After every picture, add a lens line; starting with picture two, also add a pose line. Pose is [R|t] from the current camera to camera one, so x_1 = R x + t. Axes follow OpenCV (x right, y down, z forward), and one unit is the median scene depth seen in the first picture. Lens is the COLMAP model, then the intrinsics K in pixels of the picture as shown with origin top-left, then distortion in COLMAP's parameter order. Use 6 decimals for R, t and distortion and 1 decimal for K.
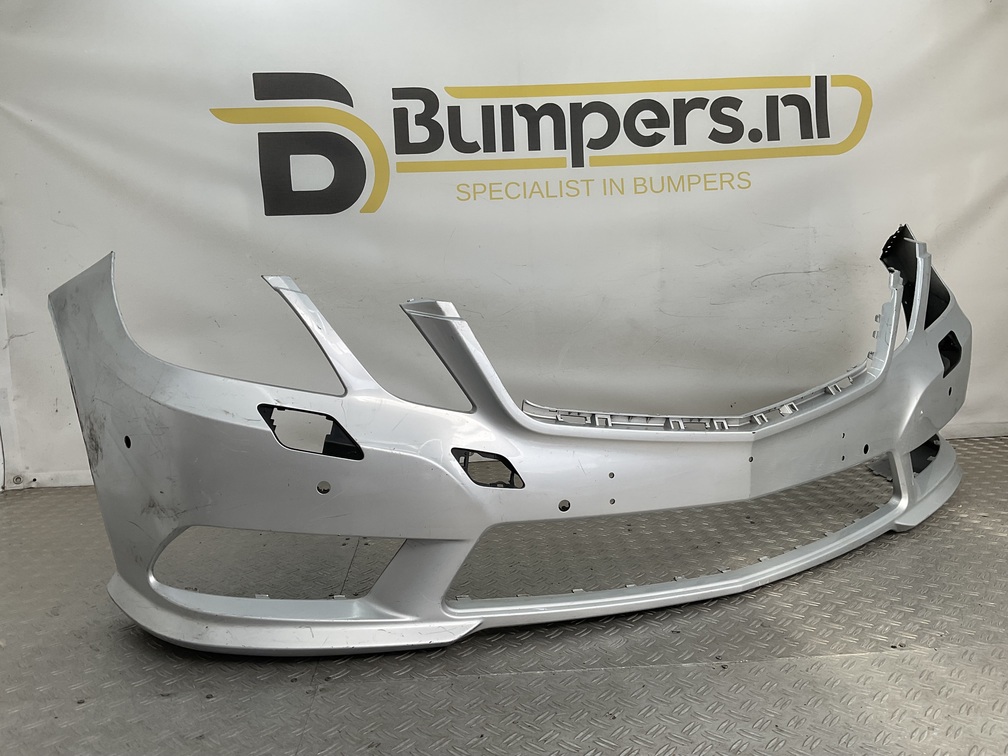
lens RADIAL K [[816.4, 0, 504.0], [0, 816.4, 378.0], [0, 0, 1]] dist [0.145999, -0.279835]
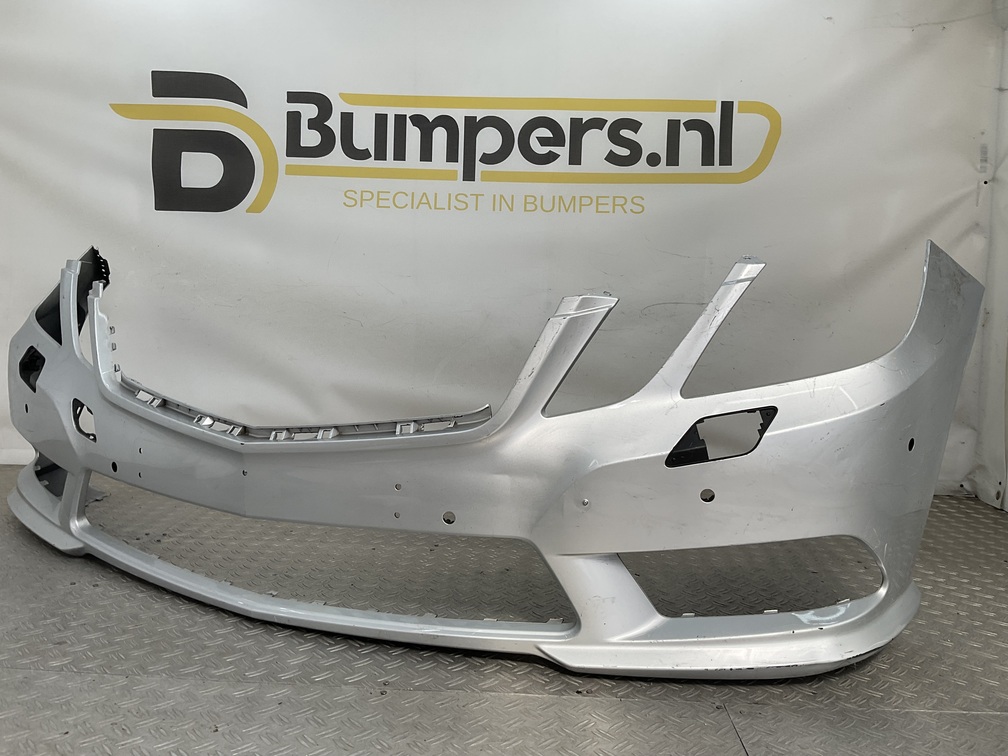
lens RADIAL K [[816.4, 0, 504.0], [0, 816.4, 378.0], [0, 0, 1]] dist [0.145999, -0.279835]
pose [[0.993619, 0.076021, -0.083322, 0.232398], [-0.077301, 0.996933, -0.012246, -0.011696], [0.082136, 0.018608, 0.996447, 0.025619]]
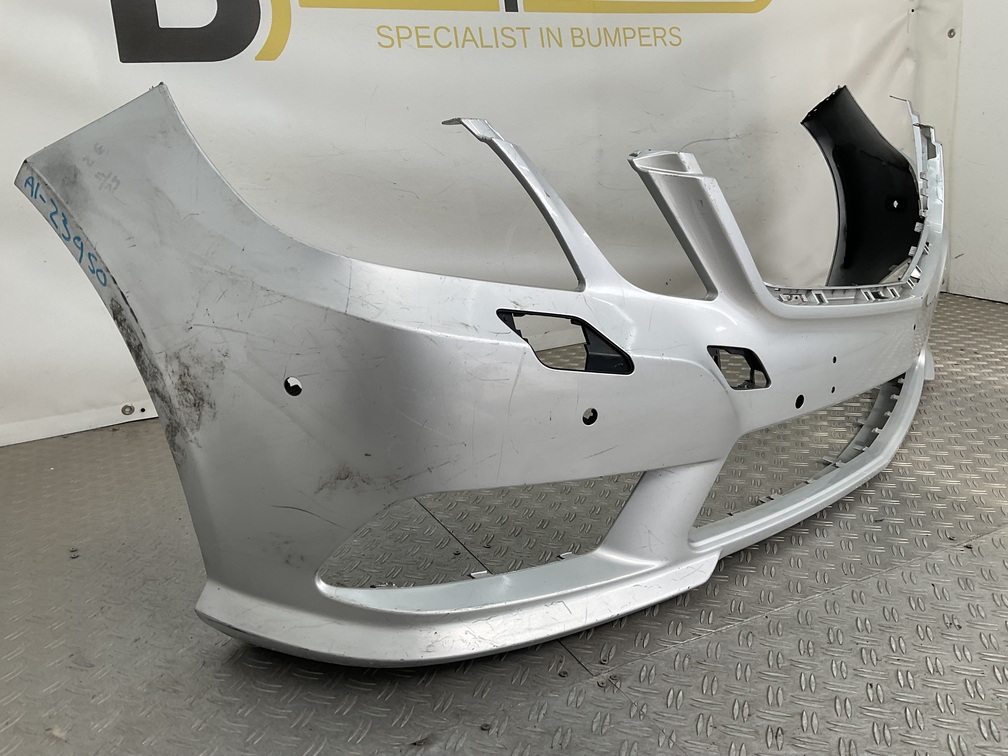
lens RADIAL K [[829.9, 0, 504.0], [0, 829.9, 378.0], [0, 0, 1]] dist [0.065075, -0.113000]
pose [[0.921442, -0.115149, 0.371059, -0.278924], [0.068448, 0.988245, 0.136702, -0.003002], [-0.382438, -0.100564, 0.918492, 0.179455]]
